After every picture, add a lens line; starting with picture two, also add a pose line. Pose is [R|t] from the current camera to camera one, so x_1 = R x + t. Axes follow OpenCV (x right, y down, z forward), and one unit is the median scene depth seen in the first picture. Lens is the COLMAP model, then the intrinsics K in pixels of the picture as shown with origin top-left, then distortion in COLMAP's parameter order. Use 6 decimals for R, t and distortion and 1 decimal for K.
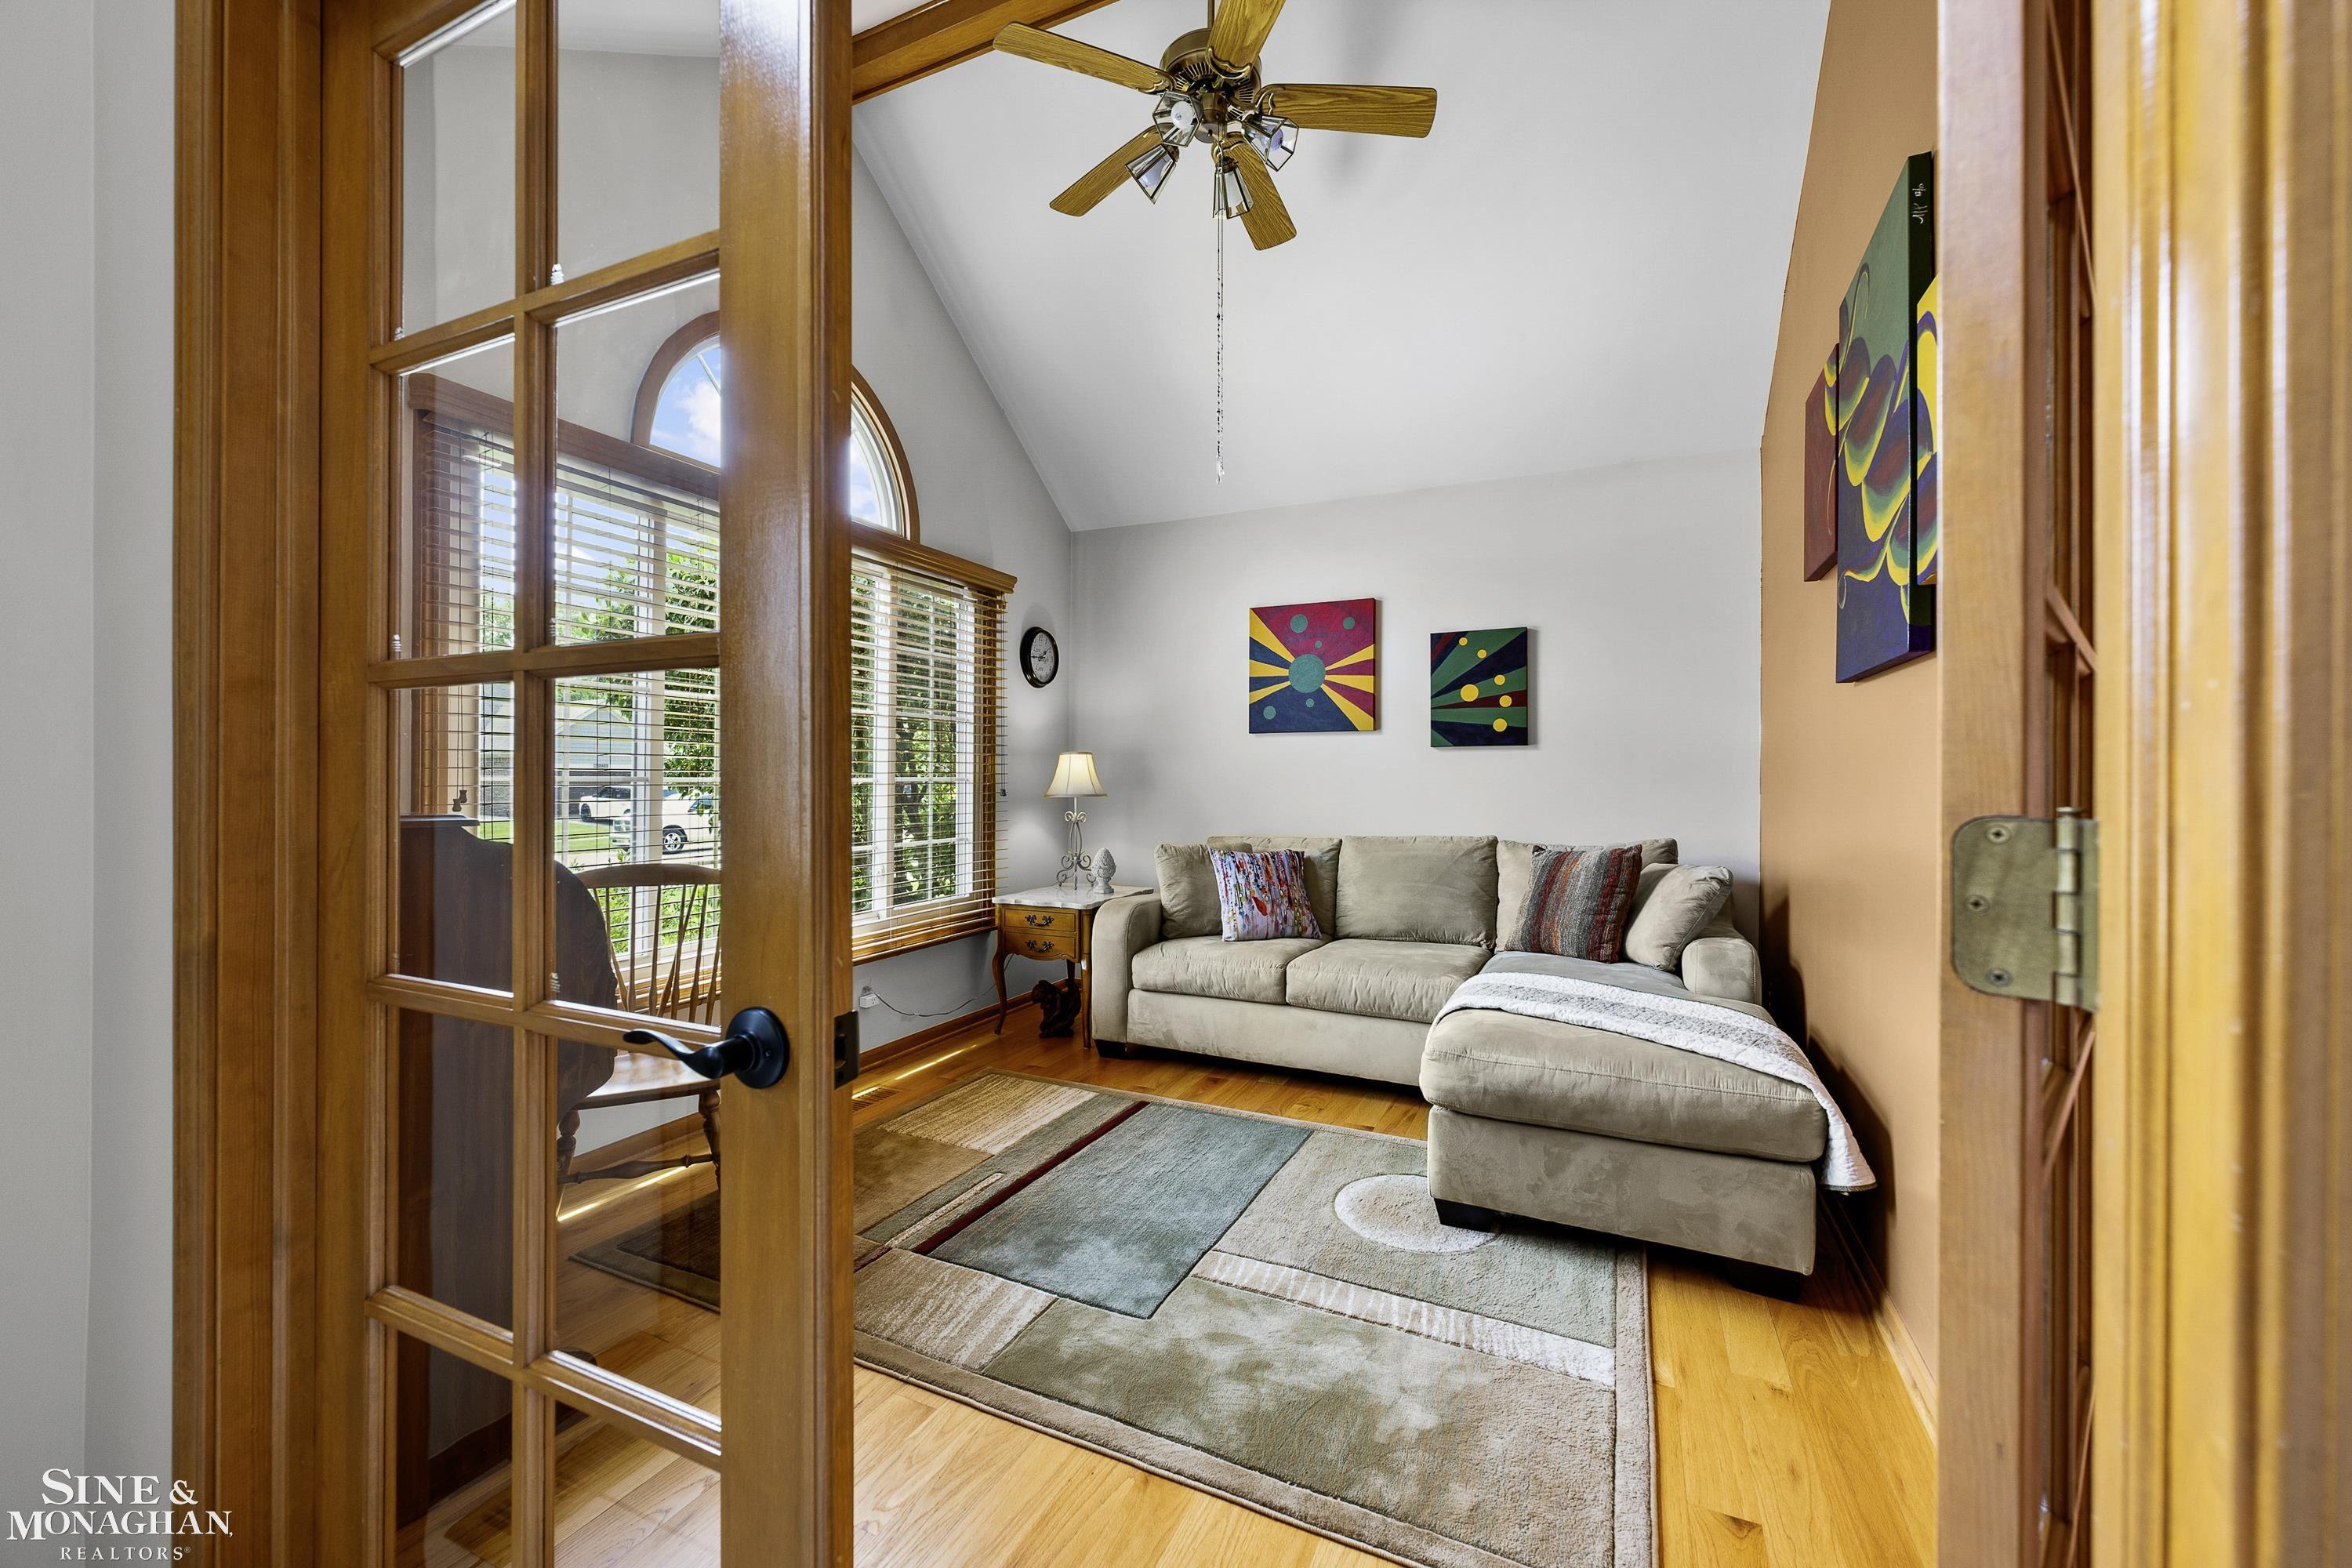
lens RADIAL K [[943.2, 0, 1170.4], [0, 943.2, 777.5], [0, 0, 1]] dist [0.000395, 0.000043]
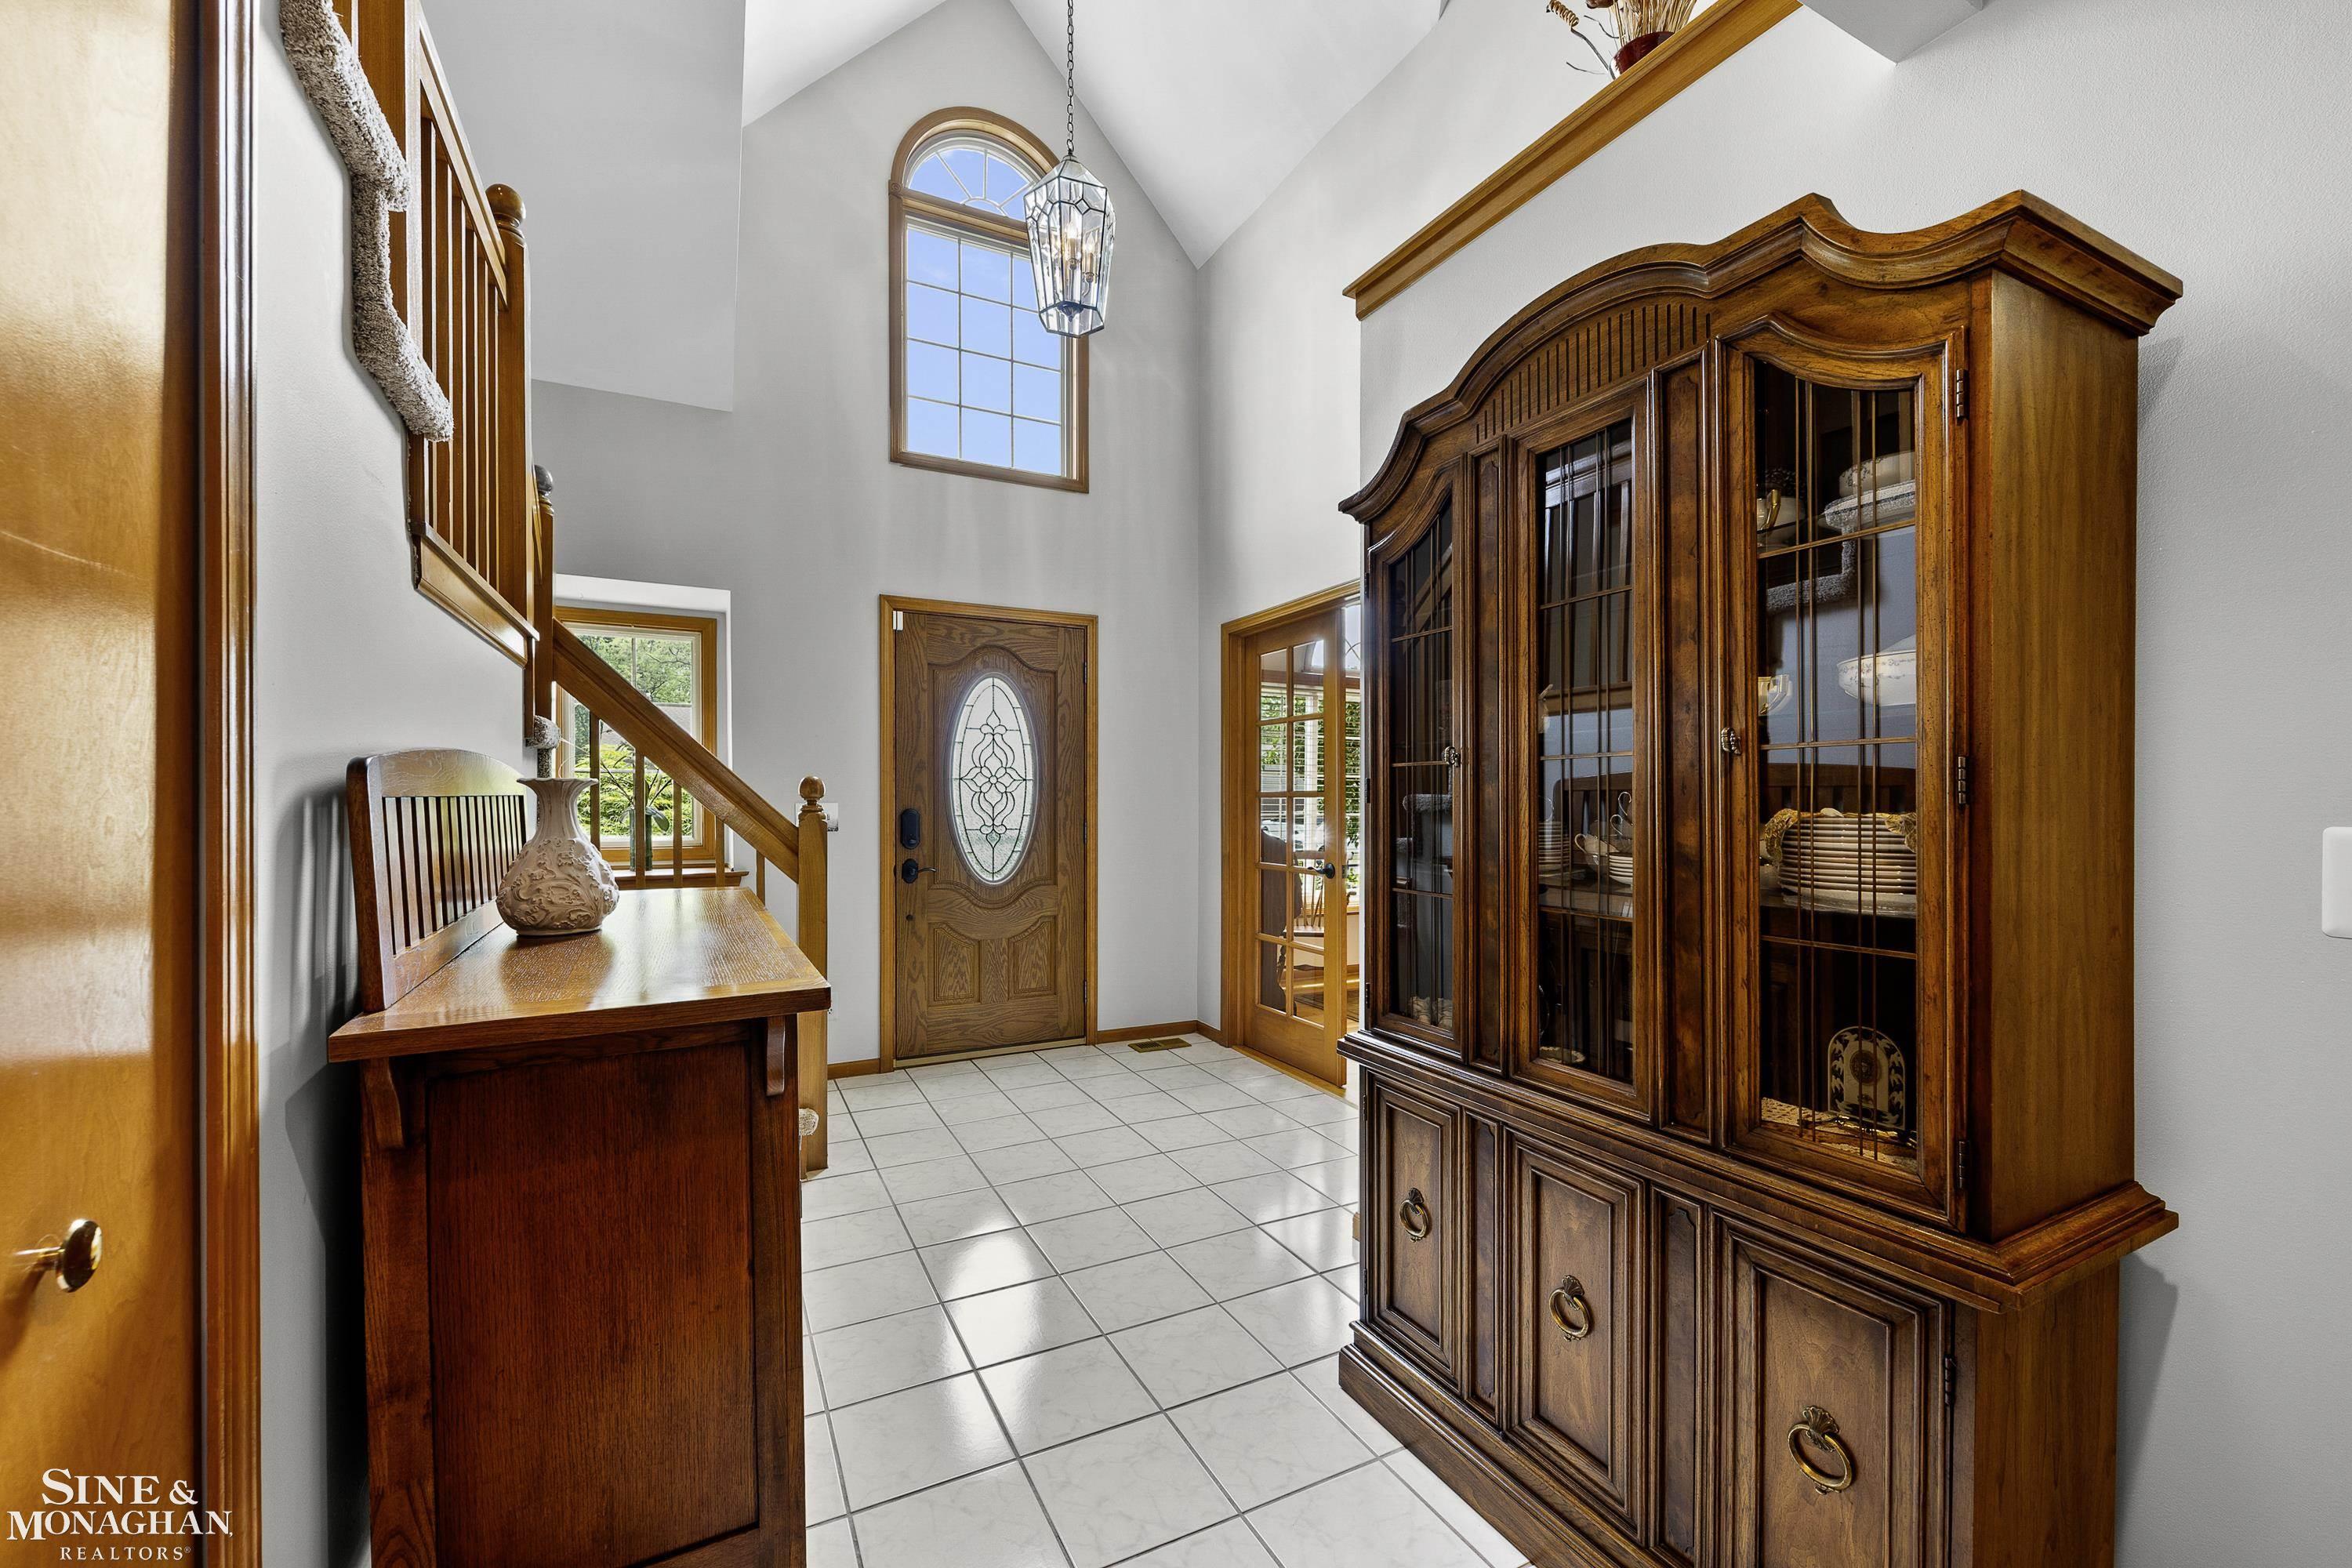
lens RADIAL K [[930.5, 0, 1177.5], [0, 930.5, 805.1], [0, 0, 1]] dist [-0.000739, 0.000018]
pose [[0.793609, -0.004120, -0.608414, 0.405554], [0.004164, 0.999990, -0.001339, -0.013794], [0.608414, -0.001471, 0.793619, -0.718777]]
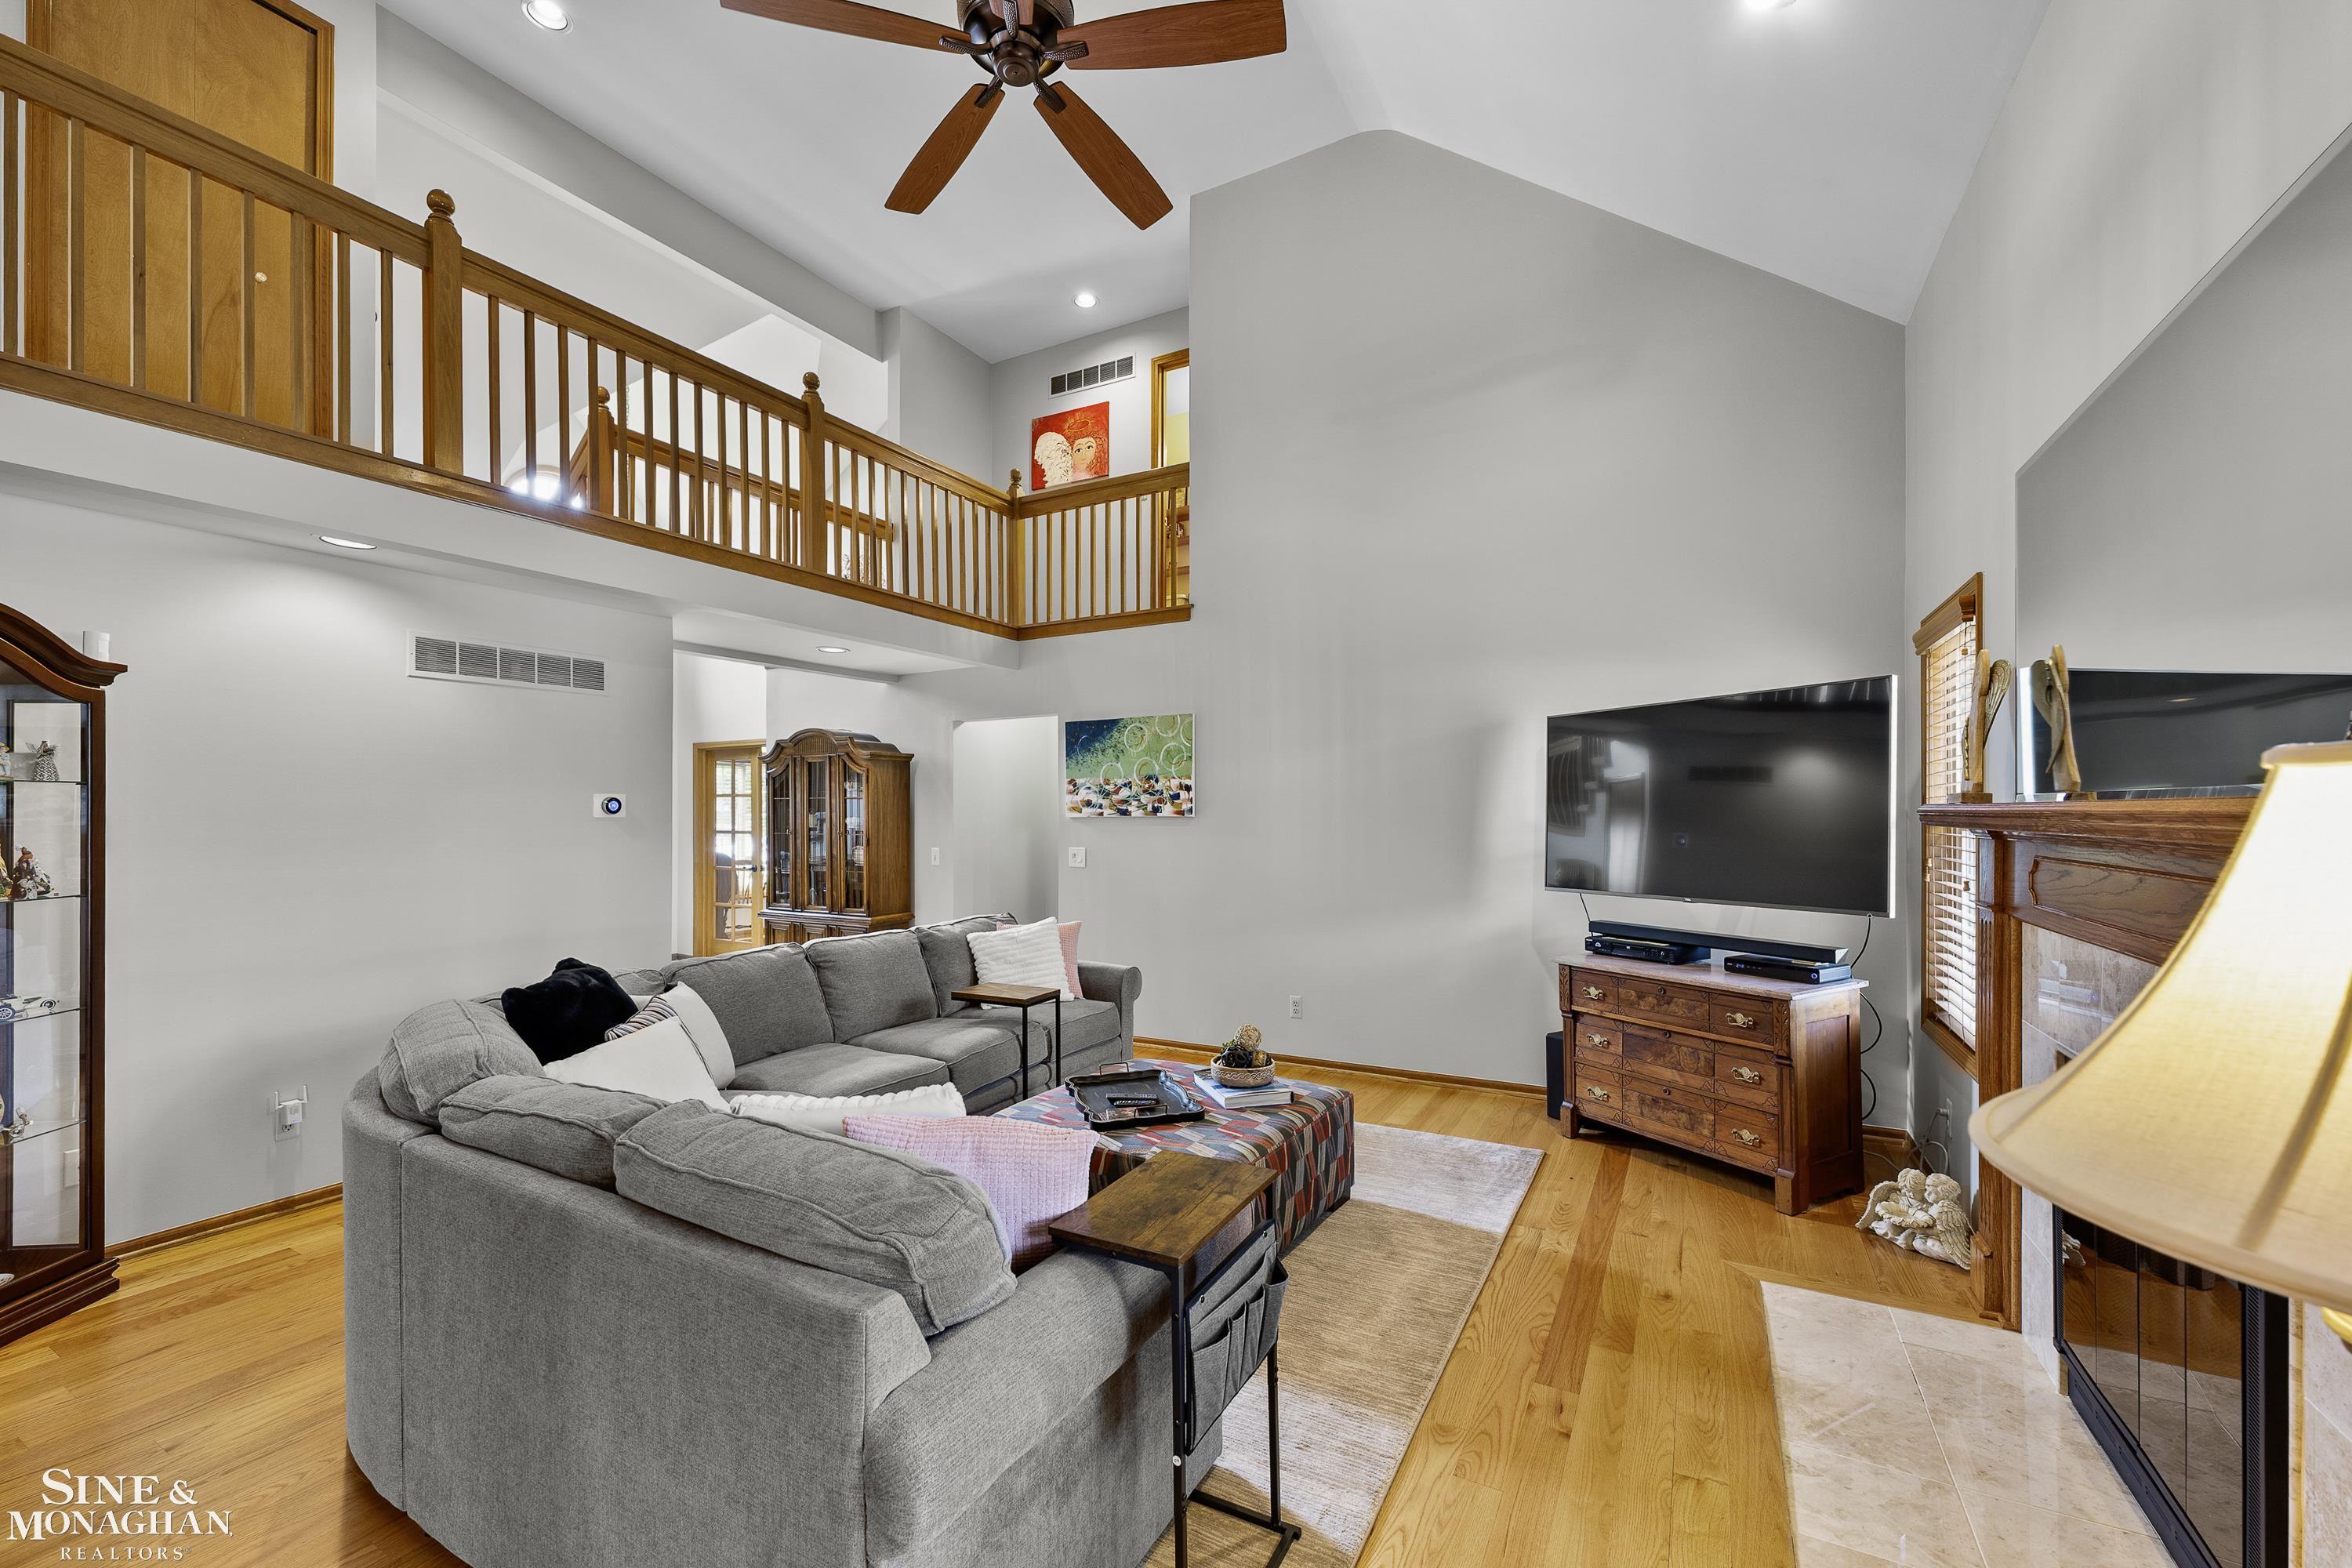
lens RADIAL K [[930.5, 0, 1177.5], [0, 930.5, 805.1], [0, 0, 1]] dist [-0.000739, 0.000018]
pose [[0.997927, -0.013881, -0.062844, 1.043124], [0.013902, 0.999903, -0.000100, -0.077141], [0.062839, -0.000774, 0.998023, -1.918511]]
